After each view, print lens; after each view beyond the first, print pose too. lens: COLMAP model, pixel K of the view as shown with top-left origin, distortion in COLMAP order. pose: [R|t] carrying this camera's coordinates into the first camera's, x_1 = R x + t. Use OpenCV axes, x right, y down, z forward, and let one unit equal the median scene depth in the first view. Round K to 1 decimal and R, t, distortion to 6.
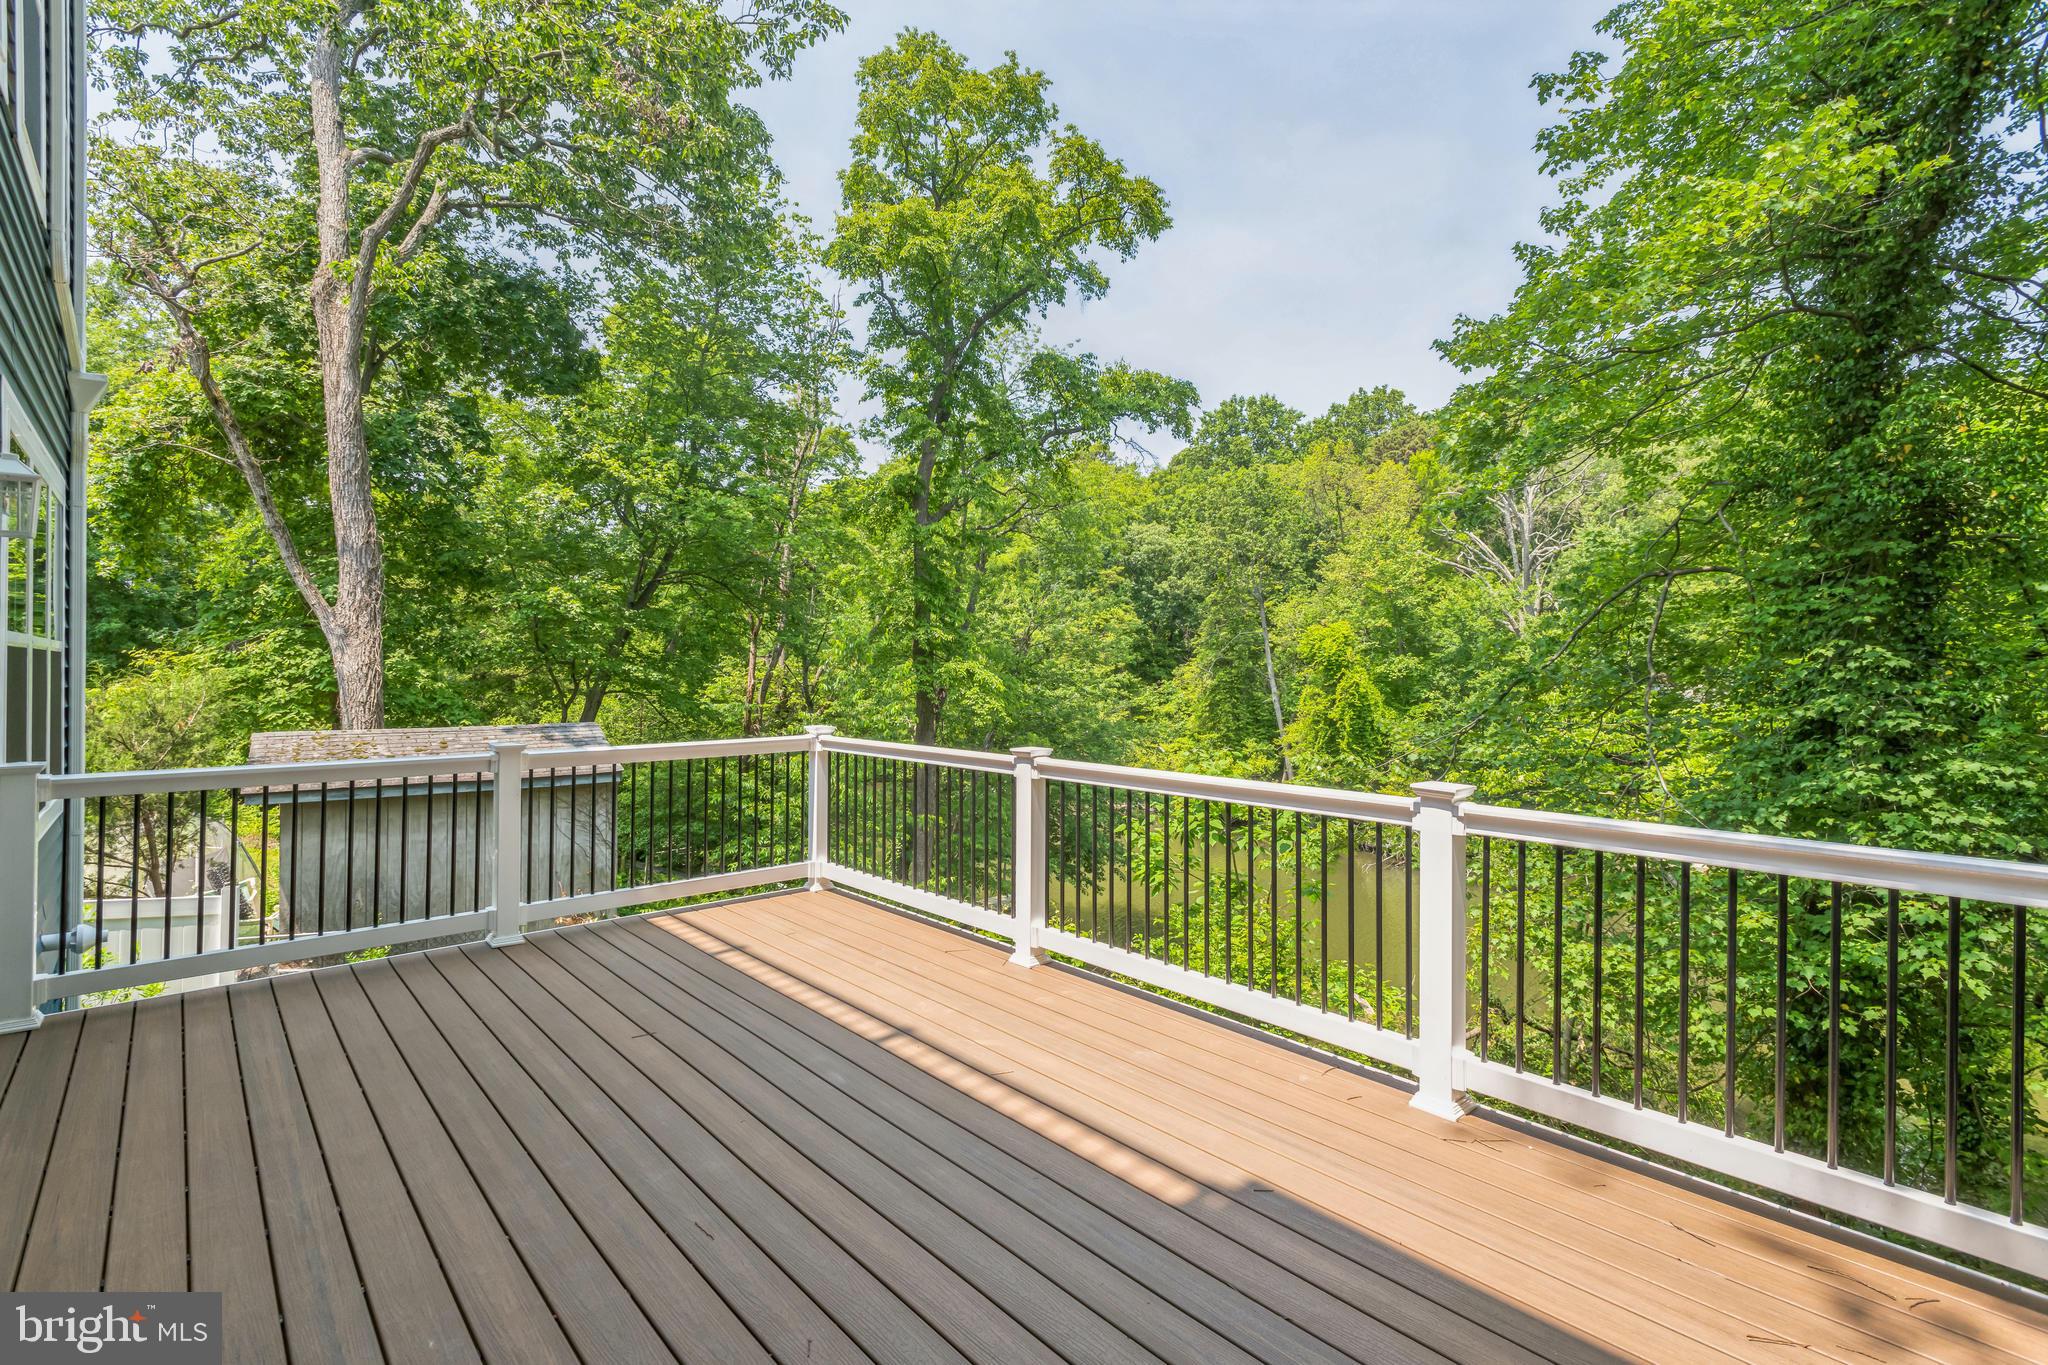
lens RADIAL K [[991.9, 0, 1030.9], [0, 991.9, 652.0], [0, 0, 1]] dist [-0.001997, 0.020139]
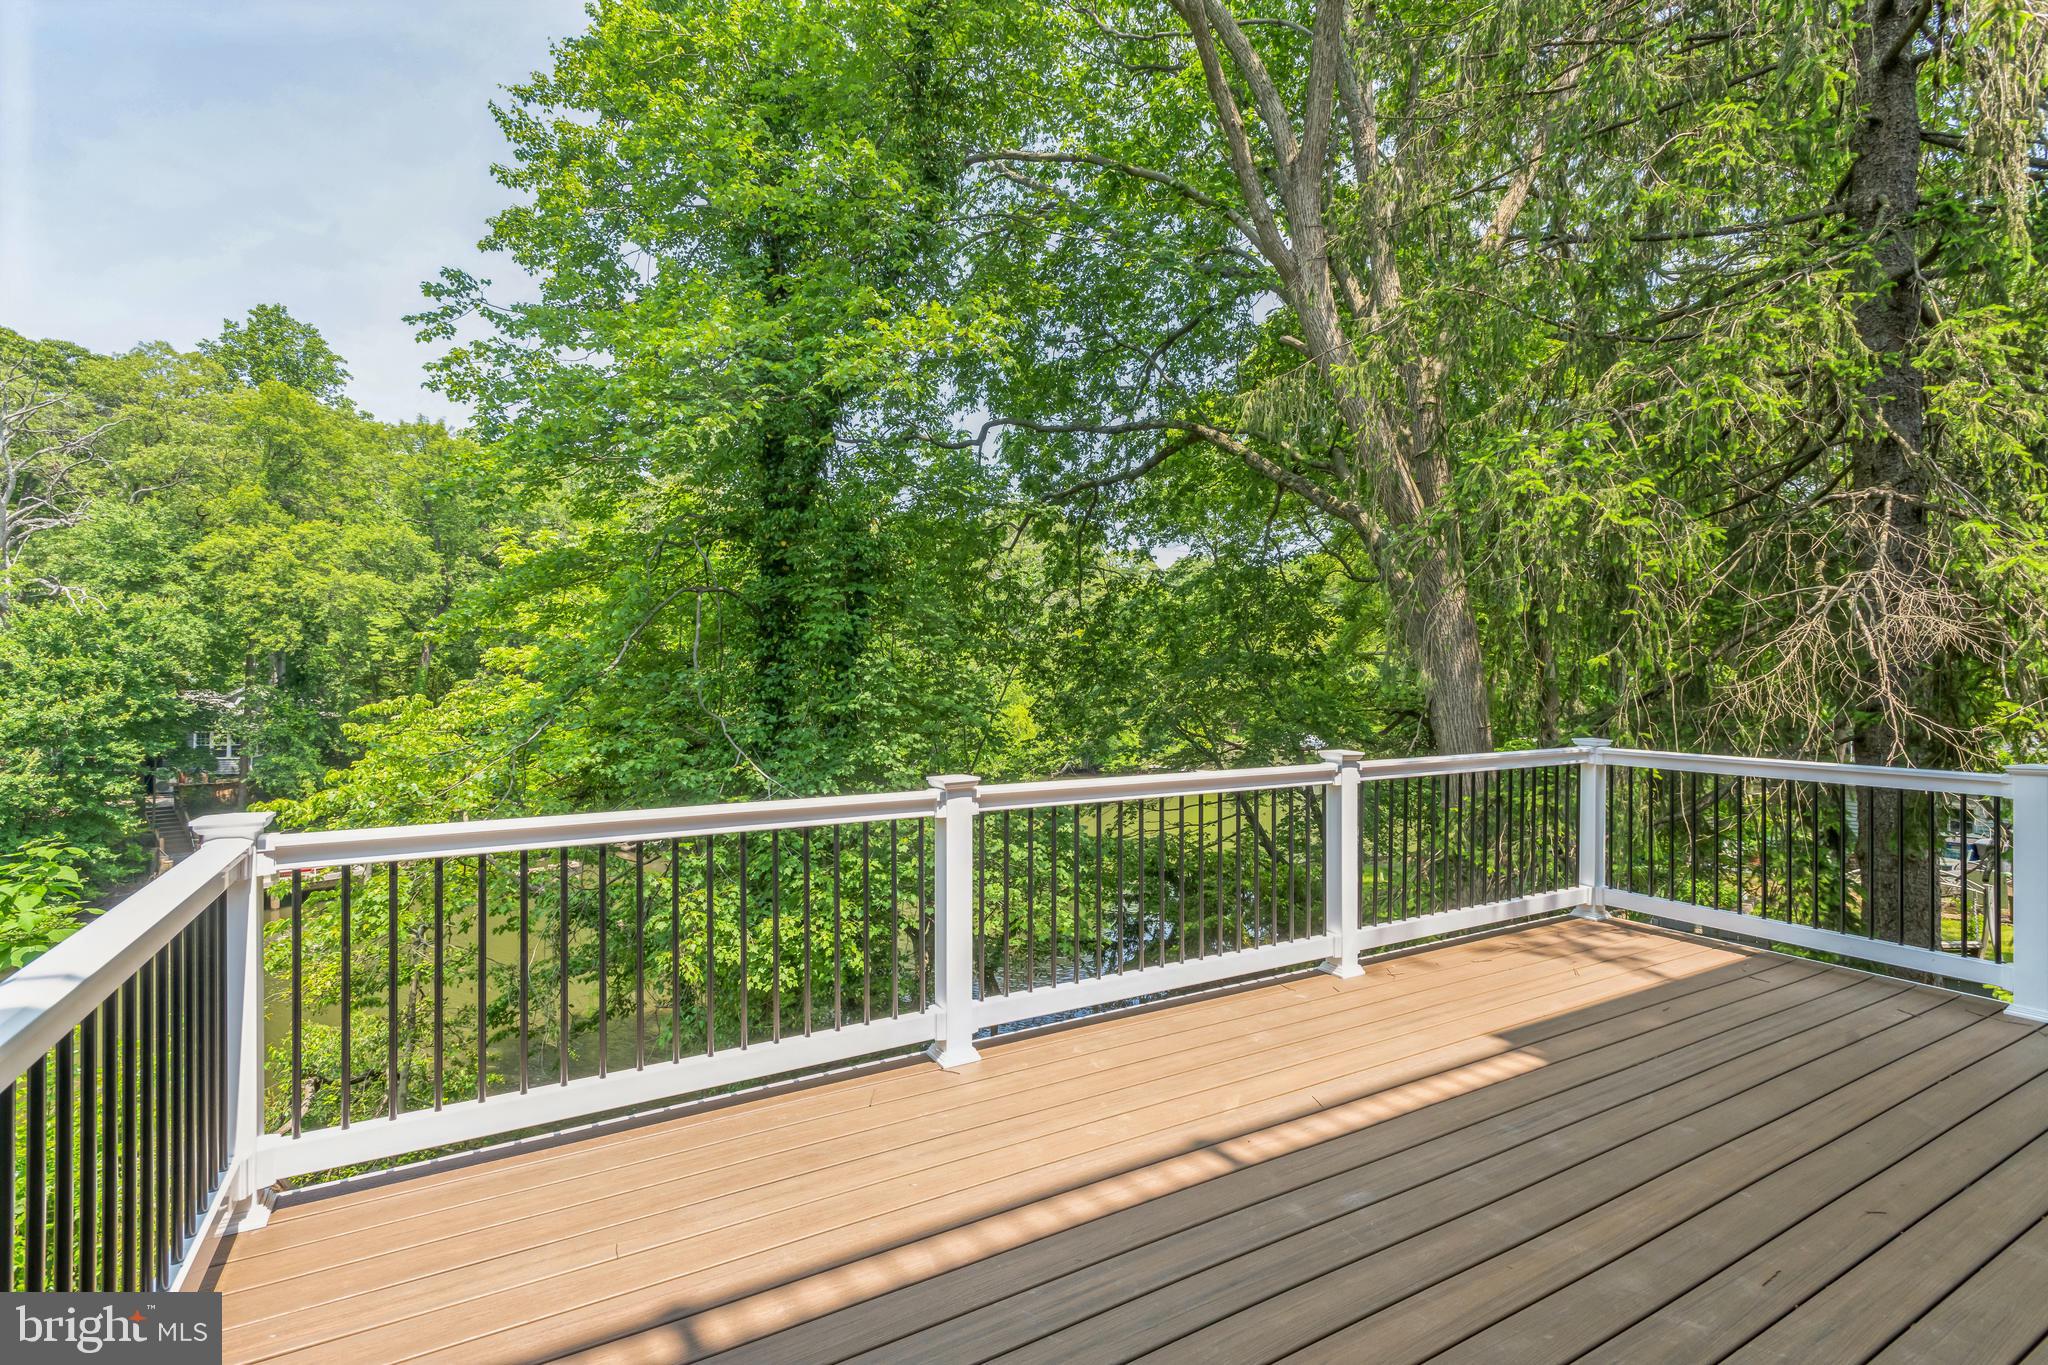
lens RADIAL K [[942.0, 0, 1051.2], [0, 942.0, 681.8], [0, 0, 1]] dist [0.002153, 0.000051]
pose [[0.189102, -0.014070, 0.981857, -0.885812], [-0.015919, 0.999722, 0.017392, 0.013904], [-0.981829, -0.018919, 0.188825, 1.015433]]
